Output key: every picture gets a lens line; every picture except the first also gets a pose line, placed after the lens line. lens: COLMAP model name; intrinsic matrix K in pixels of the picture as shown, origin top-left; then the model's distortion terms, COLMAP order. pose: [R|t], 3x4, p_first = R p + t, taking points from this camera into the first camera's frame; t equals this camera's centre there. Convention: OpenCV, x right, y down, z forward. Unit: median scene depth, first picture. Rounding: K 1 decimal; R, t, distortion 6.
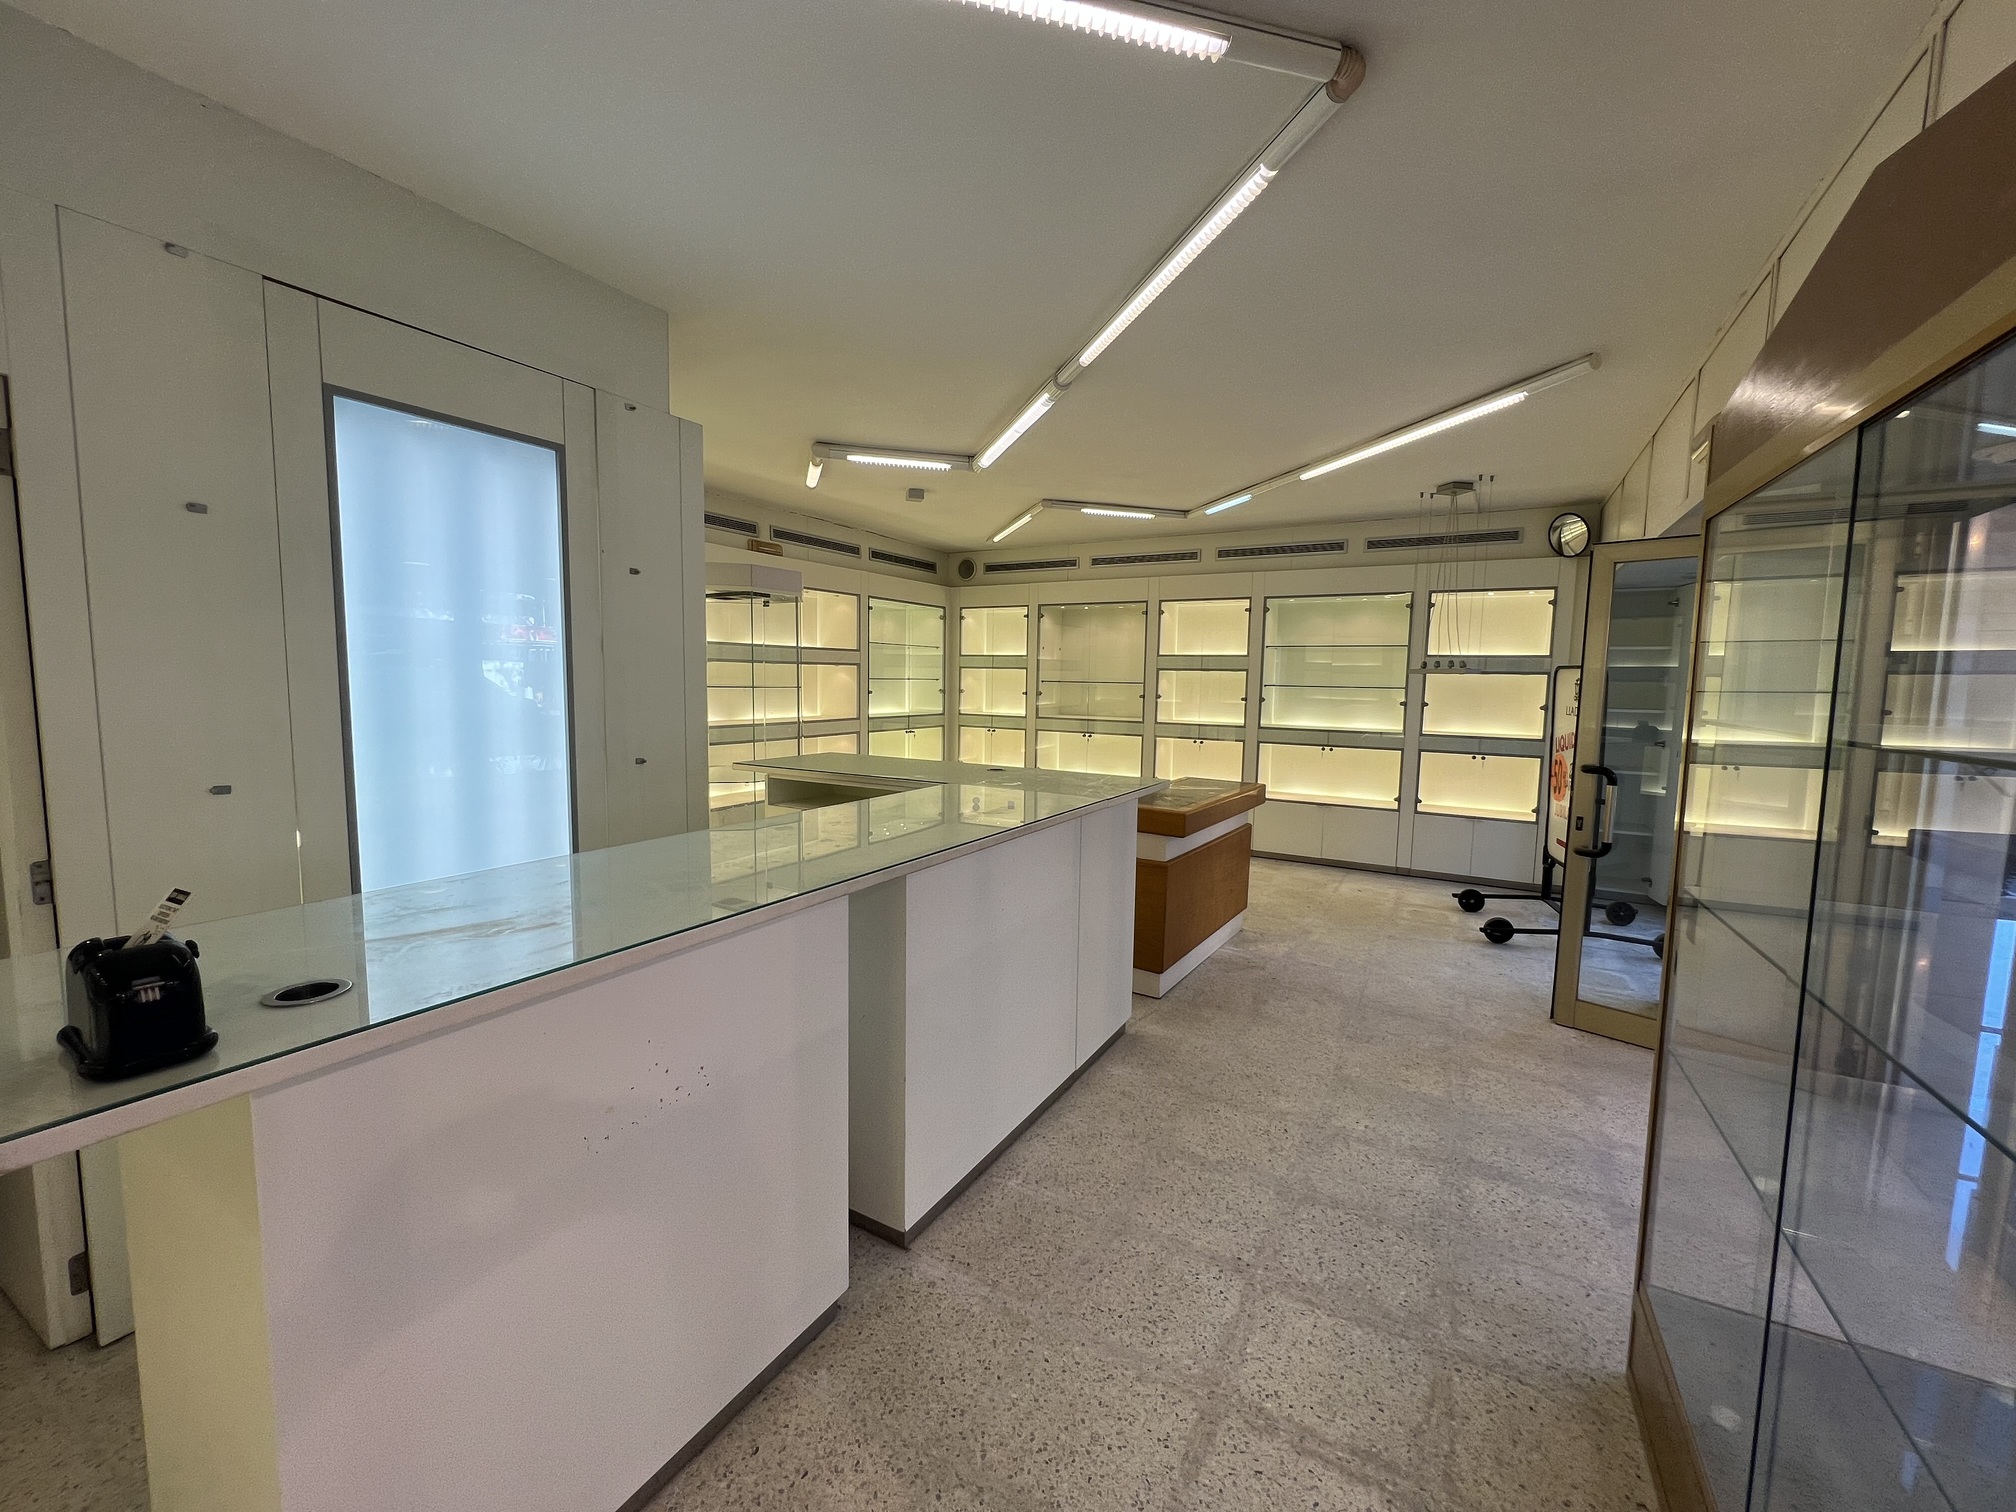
lens RADIAL K [[804.2, 0, 1003.6], [0, 804.2, 754.0], [0, 0, 1]] dist [0.000678, -0.000464]
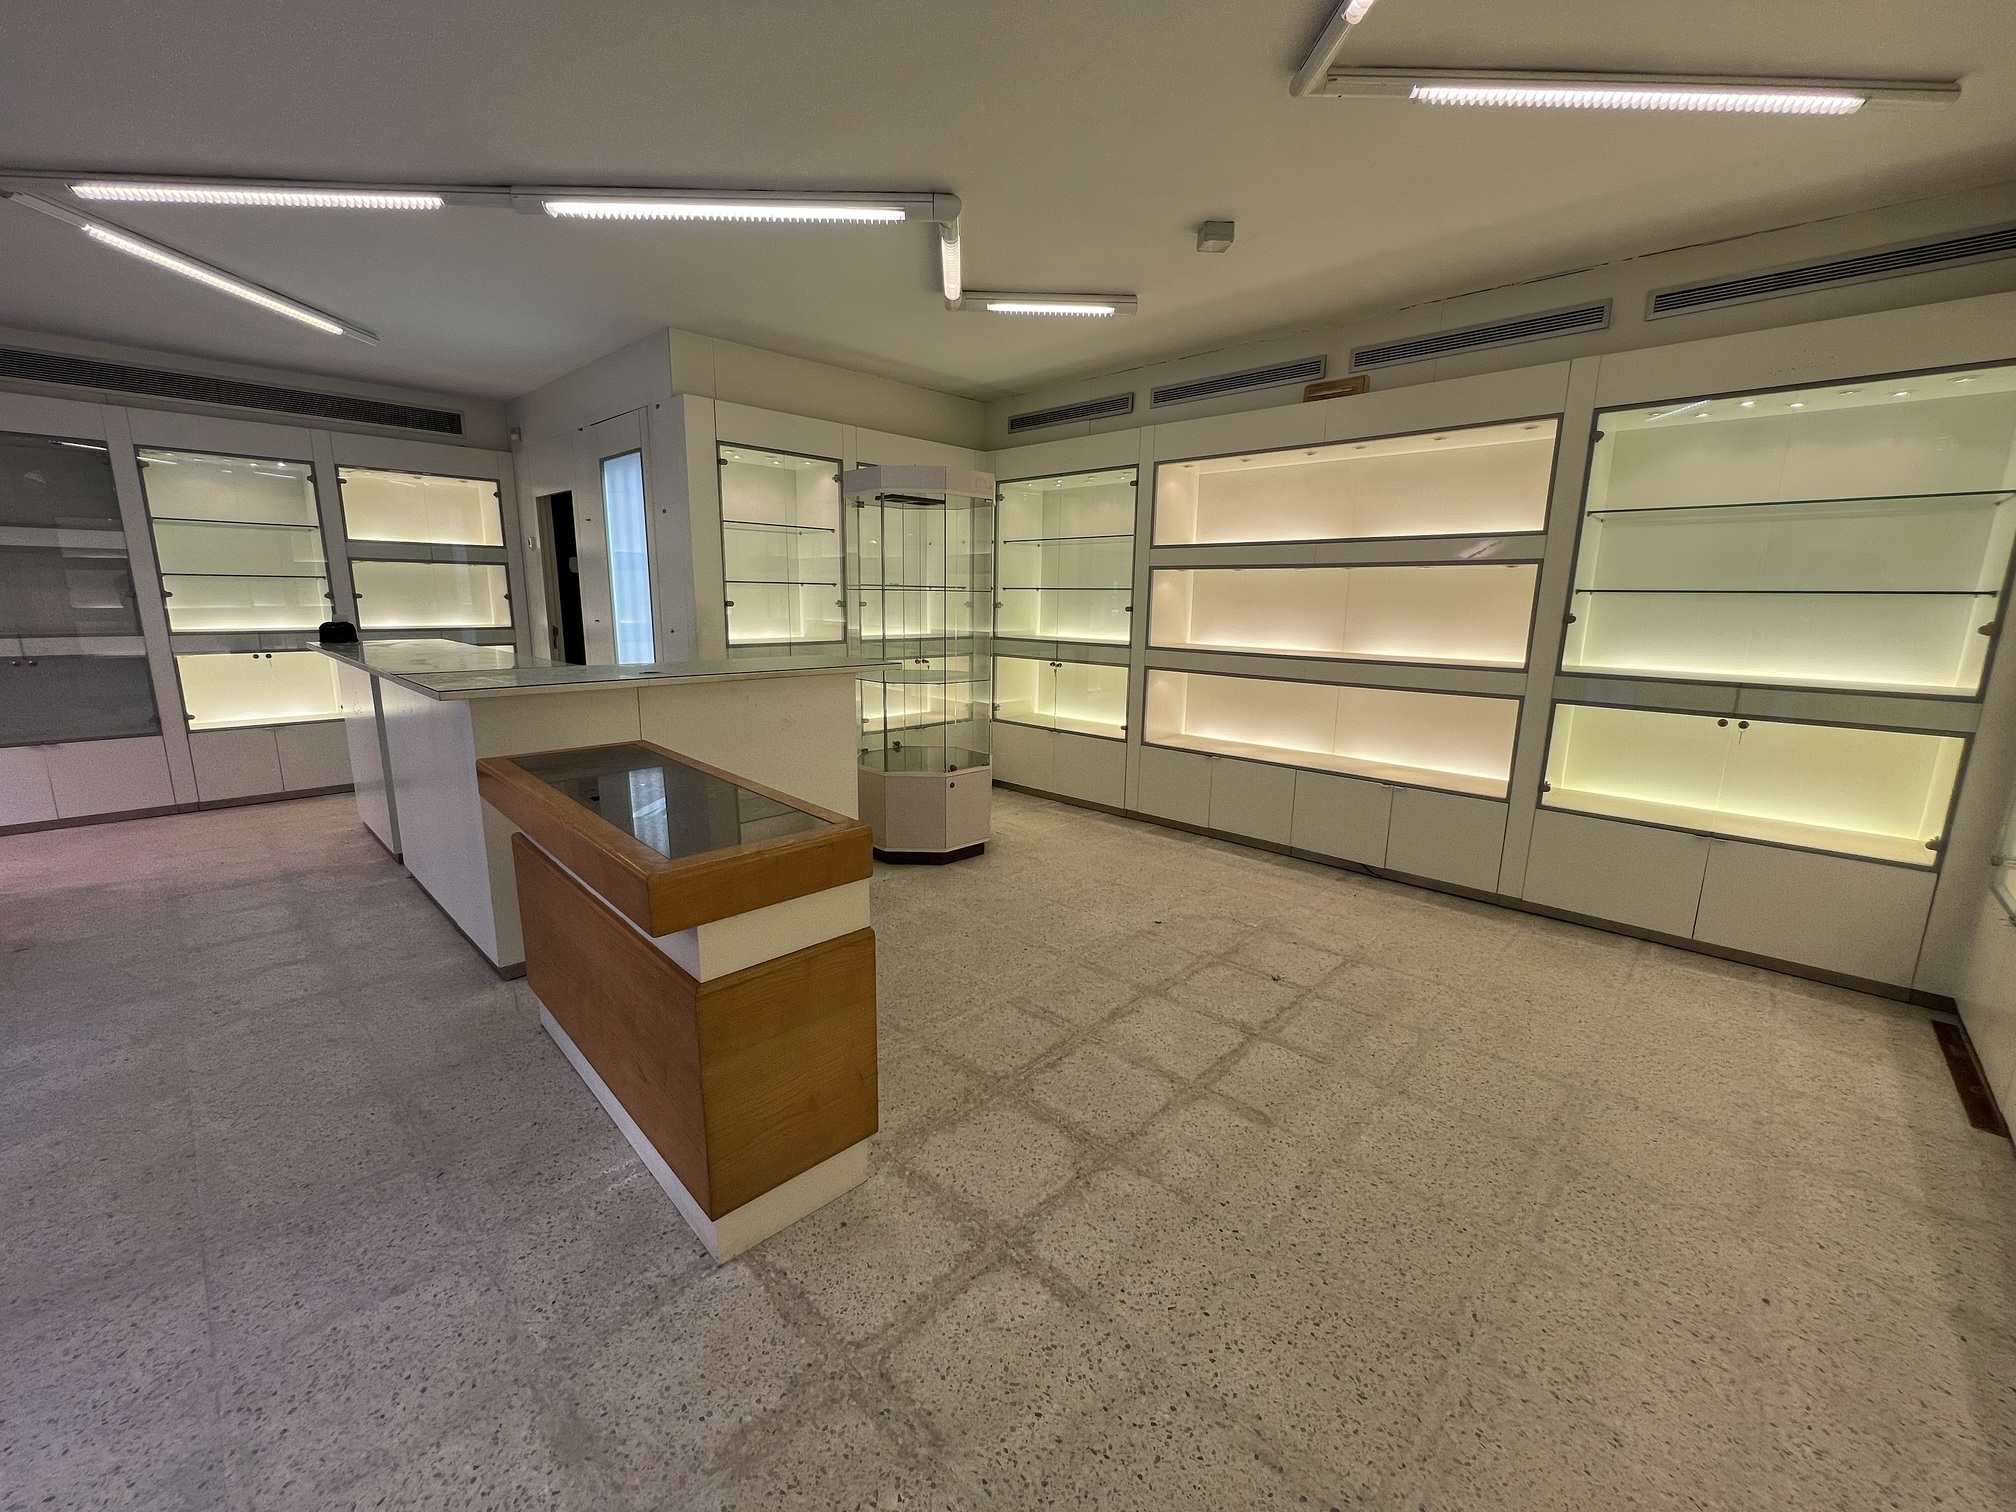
lens RADIAL K [[804.2, 0, 1002.4], [0, 804.2, 755.9], [0, 0, 1]] dist [0.000678, -0.000464]
pose [[-0.232737, 0.169704, -0.957619, 0.386434], [-0.110647, 0.973644, 0.199436, -0.055924], [0.966225, 0.152373, -0.207826, 0.790641]]
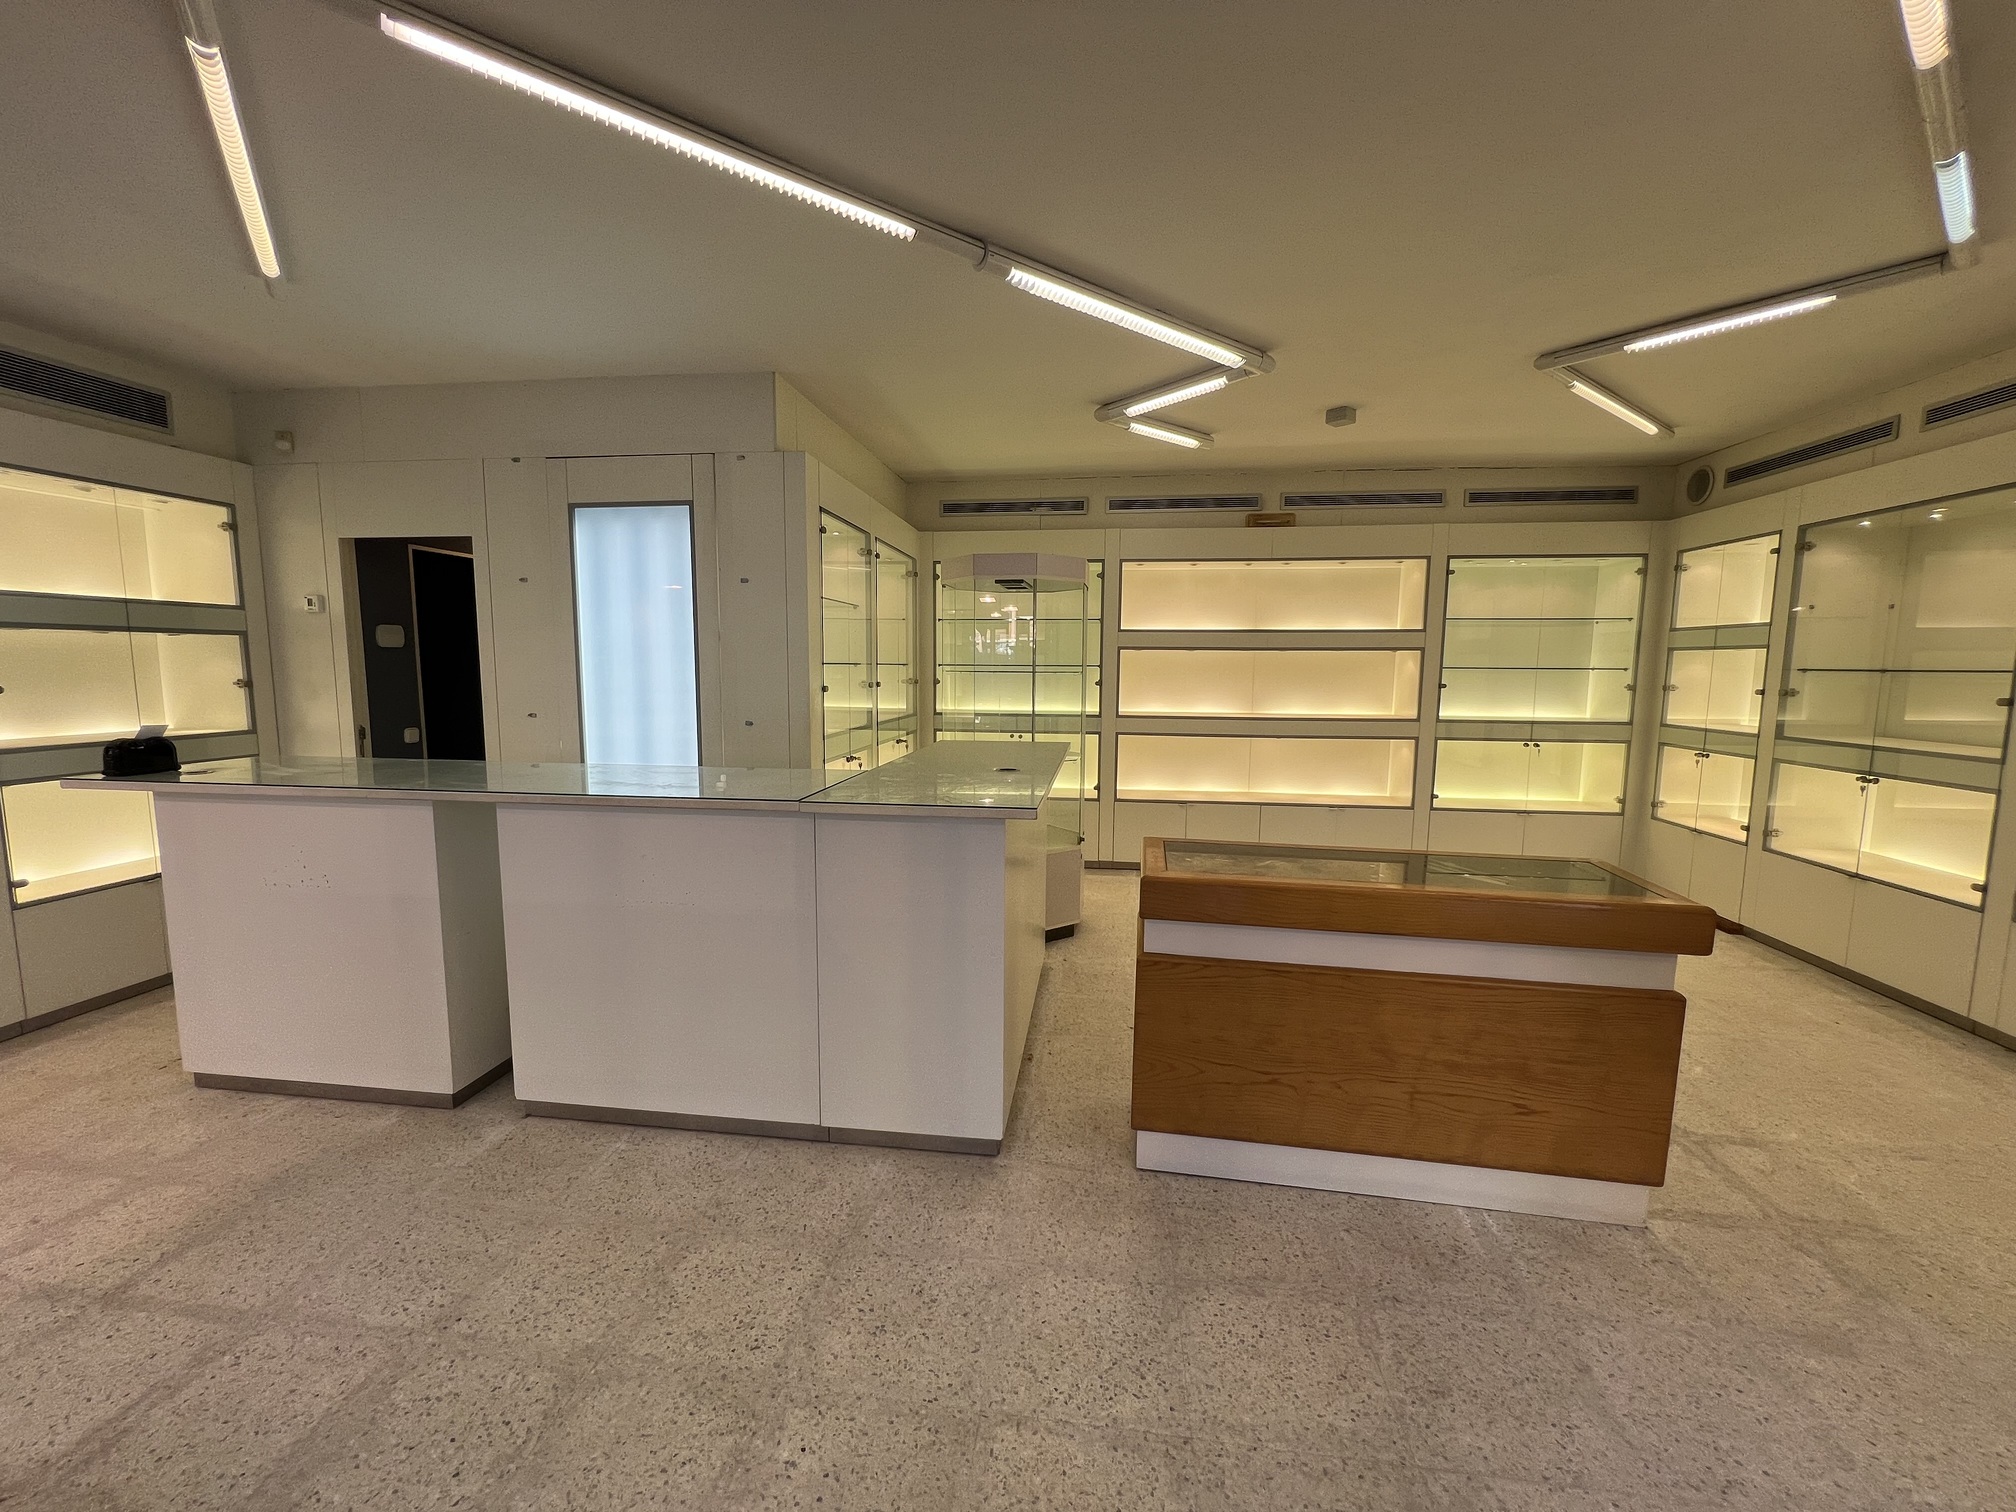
lens RADIAL K [[804.2, 0, 1006.3], [0, 804.2, 755.9], [0, 0, 1]] dist [0.000678, -0.000464]
pose [[0.389616, 0.089324, -0.916636, 0.367186], [-0.087938, 0.994346, 0.059518, -0.021235], [0.916770, 0.057418, 0.395268, 0.340464]]
